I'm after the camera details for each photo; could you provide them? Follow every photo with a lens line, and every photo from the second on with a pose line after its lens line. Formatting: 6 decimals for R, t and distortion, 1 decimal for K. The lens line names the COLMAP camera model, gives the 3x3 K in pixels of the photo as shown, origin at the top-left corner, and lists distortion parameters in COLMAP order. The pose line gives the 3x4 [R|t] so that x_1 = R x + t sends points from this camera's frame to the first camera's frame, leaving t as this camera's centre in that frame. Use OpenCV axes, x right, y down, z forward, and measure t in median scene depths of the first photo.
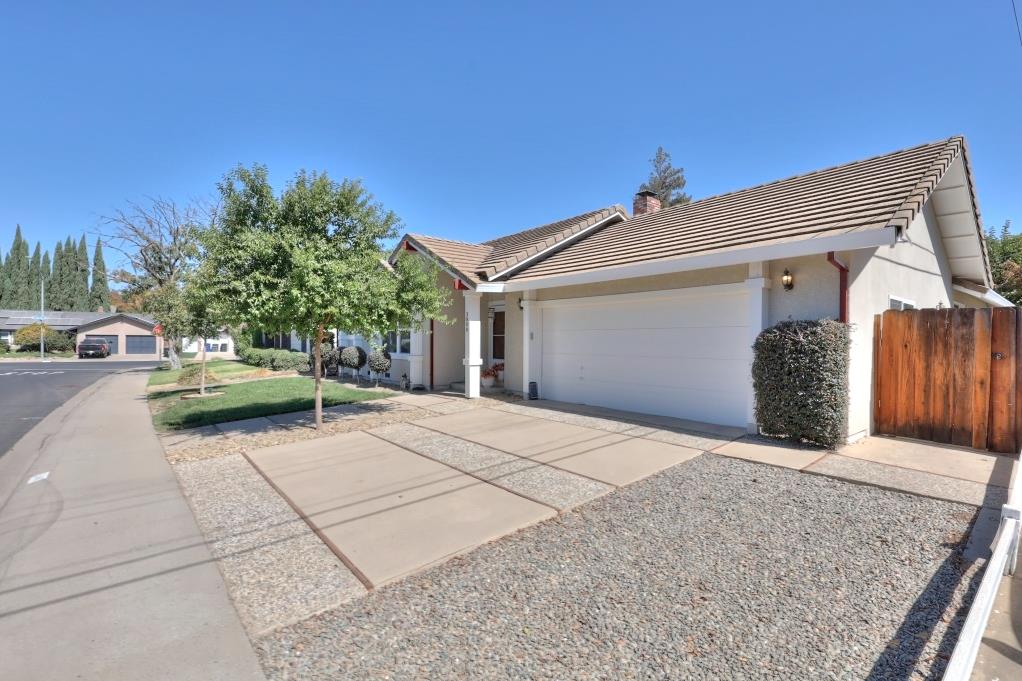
lens RADIAL K [[462.6, 0, 511.0], [0, 462.6, 340.5], [0, 0, 1]] dist [-0.001366, 0.000509]
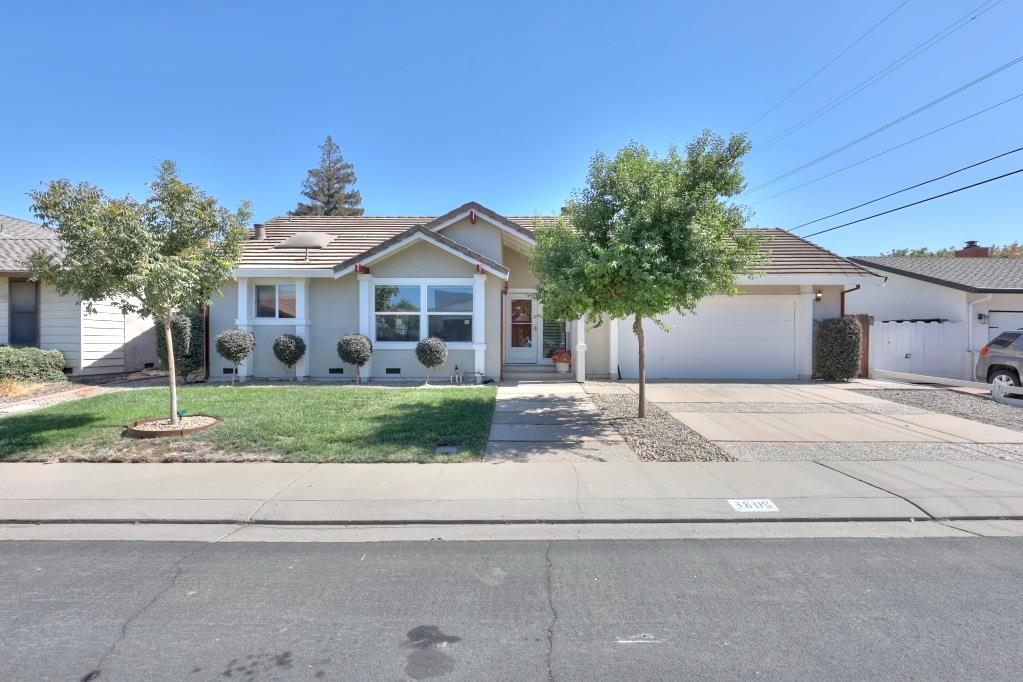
lens RADIAL K [[463.0, 0, 511.5], [0, 463.0, 341.0], [0, 0, 1]] dist [-0.001366, 0.000509]
pose [[0.625389, -0.006232, 0.780288, -0.825831], [0.000720, 0.999972, 0.007409, 0.019320], [-0.780313, -0.004072, 0.625376, 0.388726]]
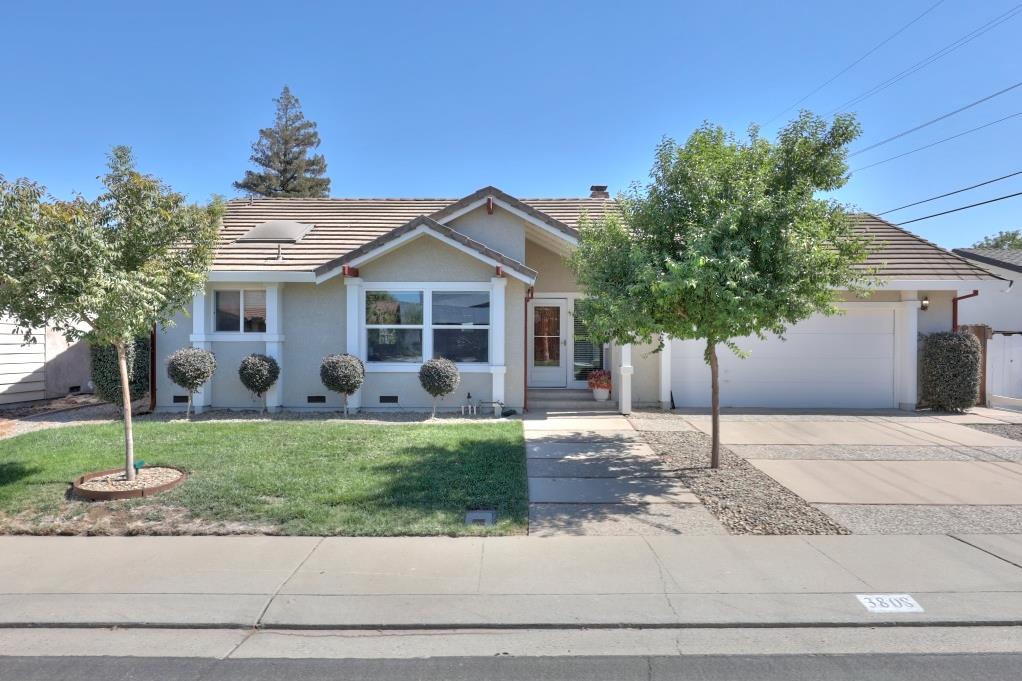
lens RADIAL K [[585.6, 0, 511.0], [0, 585.6, 340.5], [0, 0, 1]] dist [0.004048, -0.001328]
pose [[0.625088, -0.003834, 0.780545, -0.852355], [-0.000187, 0.999987, 0.005061, -0.009974], [-0.780554, -0.003310, 0.625079, 0.419349]]
